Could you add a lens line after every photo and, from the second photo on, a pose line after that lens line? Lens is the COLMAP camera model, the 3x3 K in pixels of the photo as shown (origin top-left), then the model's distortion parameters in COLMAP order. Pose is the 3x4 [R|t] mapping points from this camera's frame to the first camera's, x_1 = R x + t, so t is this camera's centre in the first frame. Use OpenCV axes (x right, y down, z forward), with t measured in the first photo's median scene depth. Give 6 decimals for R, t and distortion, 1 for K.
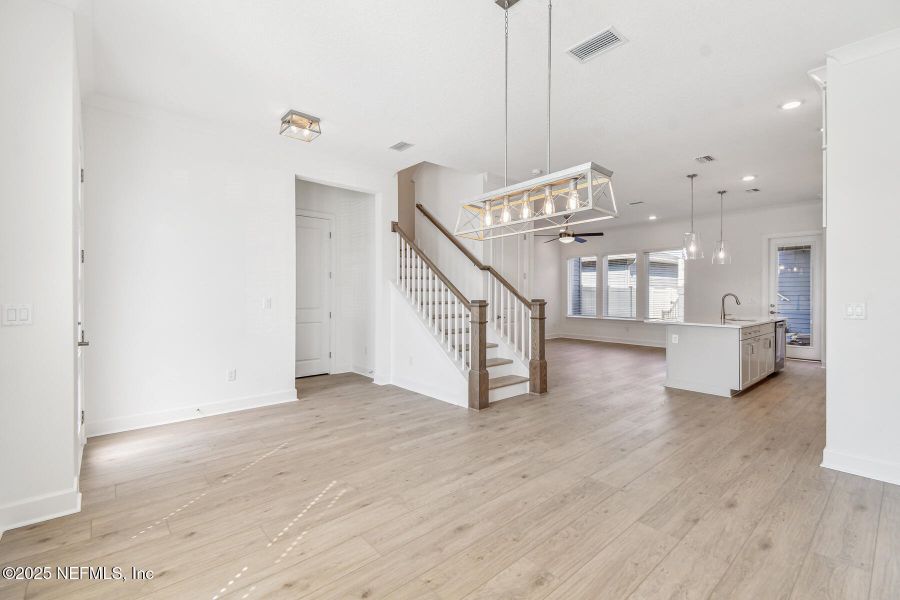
lens RADIAL K [[391.3, 0, 446.1], [0, 391.3, 292.7], [0, 0, 1]] dist [0.029262, -0.011729]
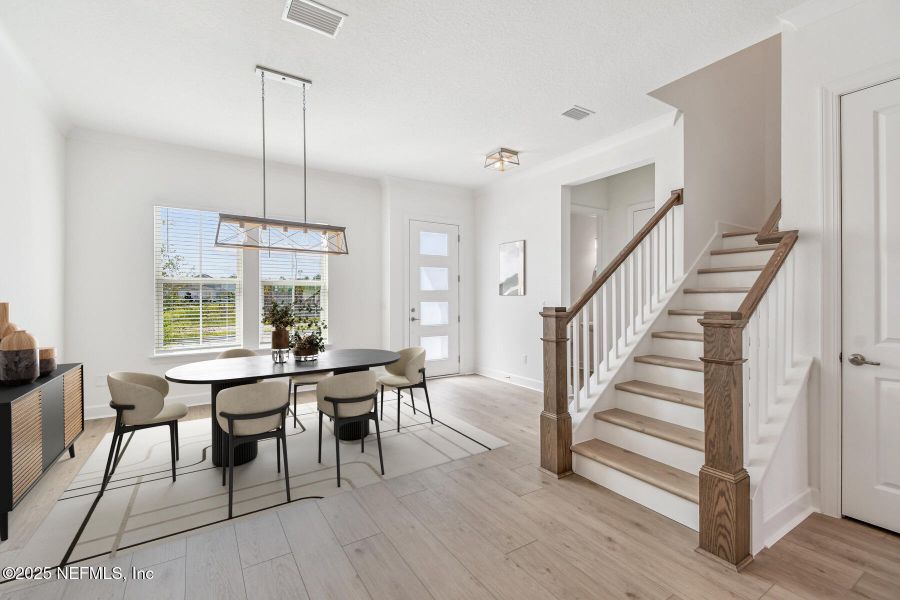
lens RADIAL K [[393.0, 0, 443.8], [0, 393.0, 297.0], [0, 0, 1]] dist [0.020808, -0.000747]
pose [[-0.145837, 0.003255, -0.989303, 0.776238], [0.007162, 0.999972, 0.002234, -0.002126], [0.989283, -0.006760, -0.145856, 0.910995]]
